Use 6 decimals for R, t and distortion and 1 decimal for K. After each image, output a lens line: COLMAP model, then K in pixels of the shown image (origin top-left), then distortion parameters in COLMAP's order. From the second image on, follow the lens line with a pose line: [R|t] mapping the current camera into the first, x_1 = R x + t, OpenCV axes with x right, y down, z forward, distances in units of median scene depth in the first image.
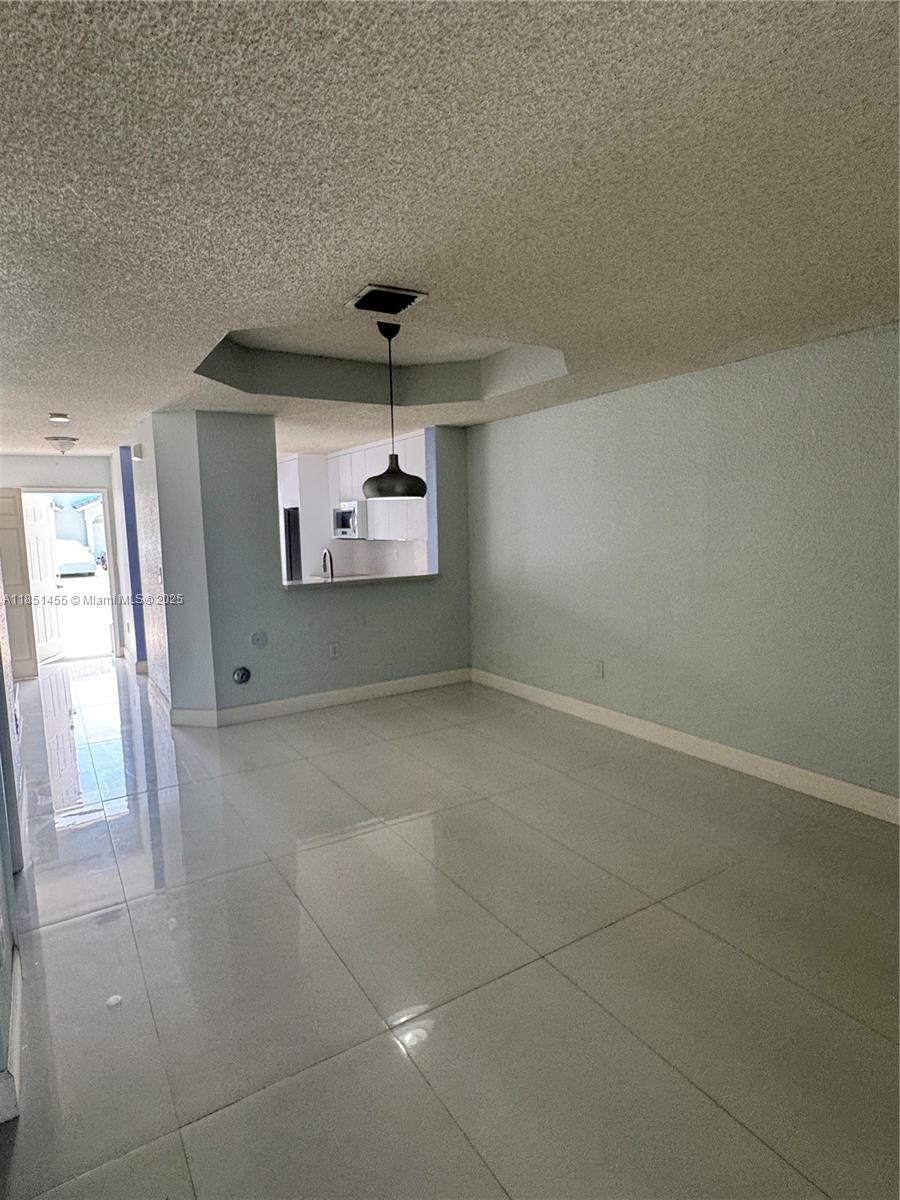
lens RADIAL K [[647.4, 0, 440.9], [0, 647.4, 602.3], [0, 0, 1]] dist [-0.001296, 0.000767]
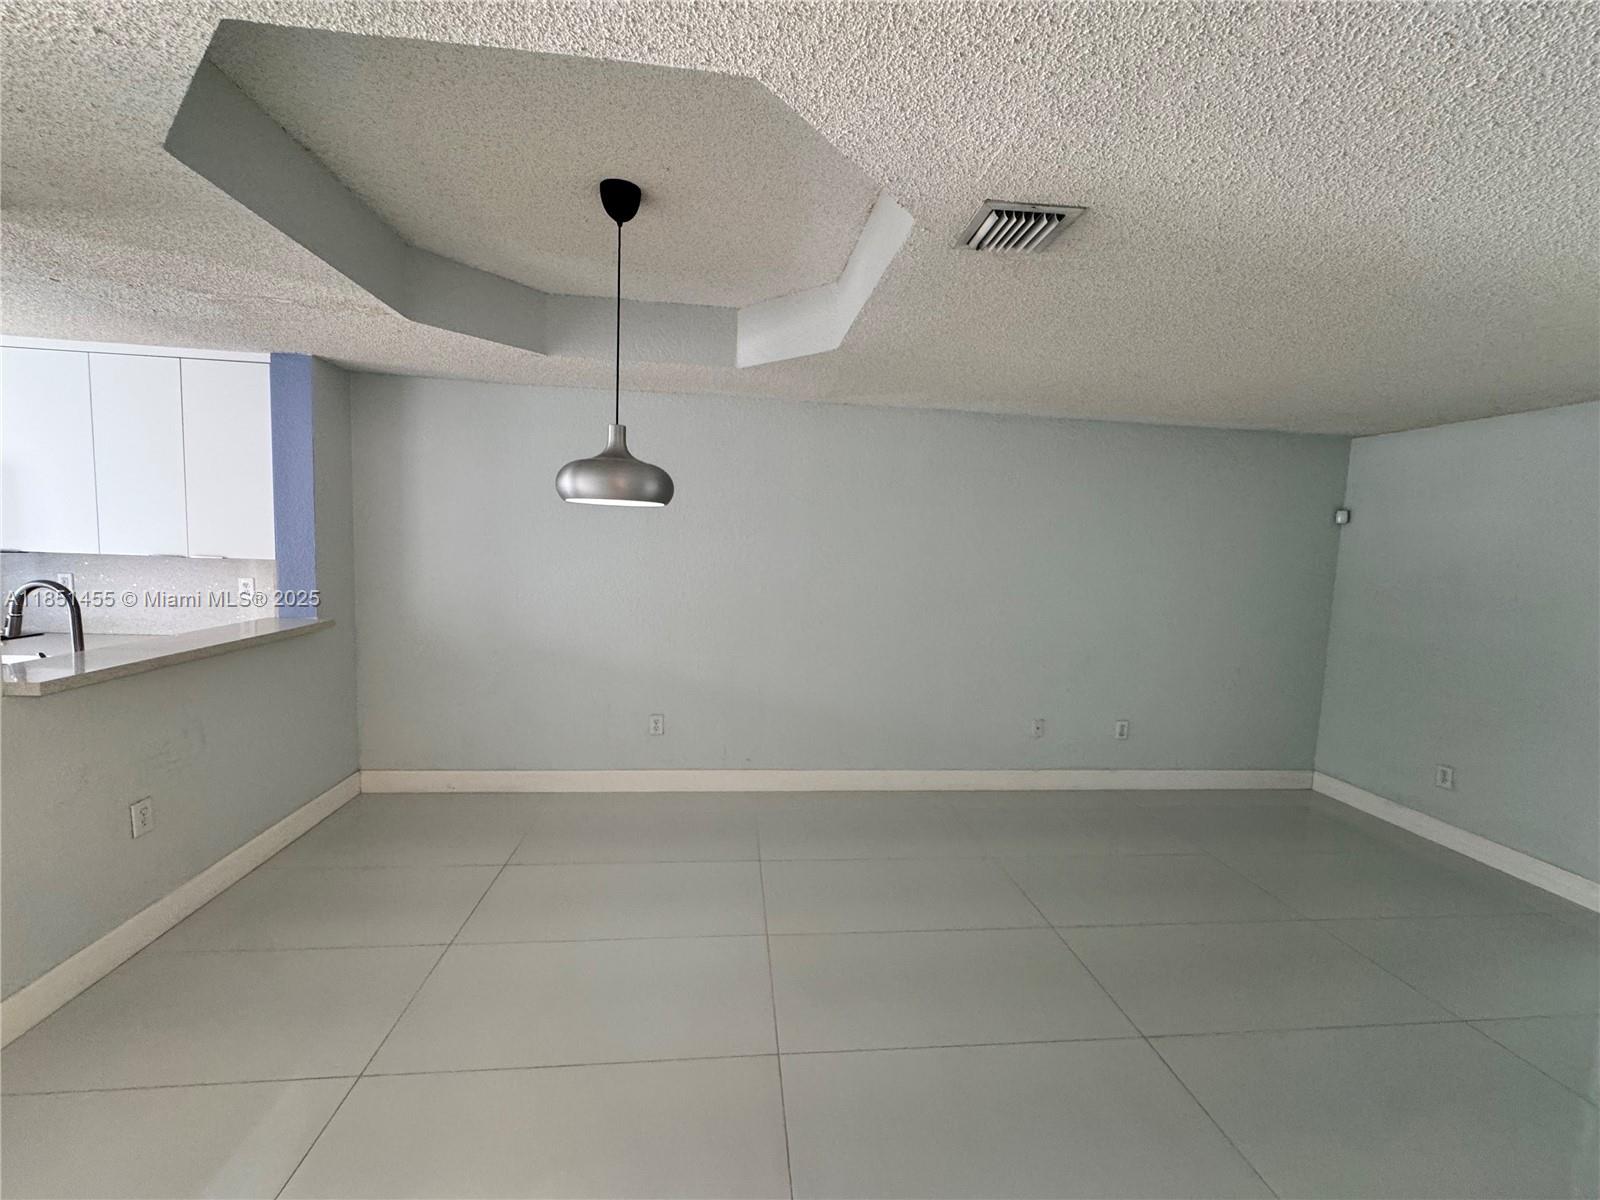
lens RADIAL K [[638.5, 0, 792.0], [0, 638.5, 594.3], [0, 0, 1]] dist [-0.000234, -0.000087]
pose [[0.435537, -0.034483, 0.899510, -0.385314], [0.060652, 0.998119, 0.008896, -0.055744], [-0.898125, 0.050683, 0.436810, 0.466859]]
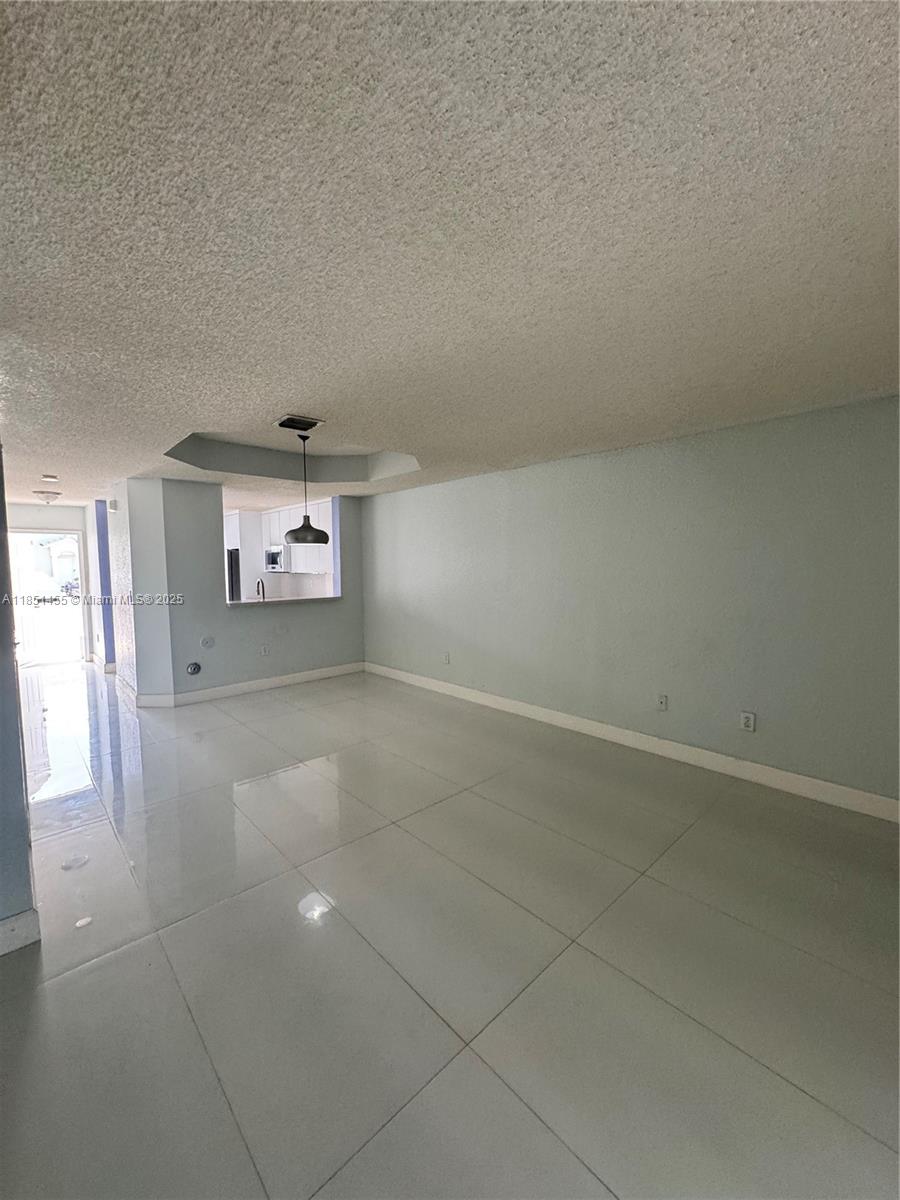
lens RADIAL K [[478.8, 0, 447.1], [0, 478.8, 601.4], [0, 0, 1]] dist [-0.000234, -0.000087]
pose [[0.980799, 0.001334, 0.195017, 0.023537], [0.007165, 0.999055, -0.042871, 0.017187], [-0.194890, 0.043445, 0.979862, -0.115668]]
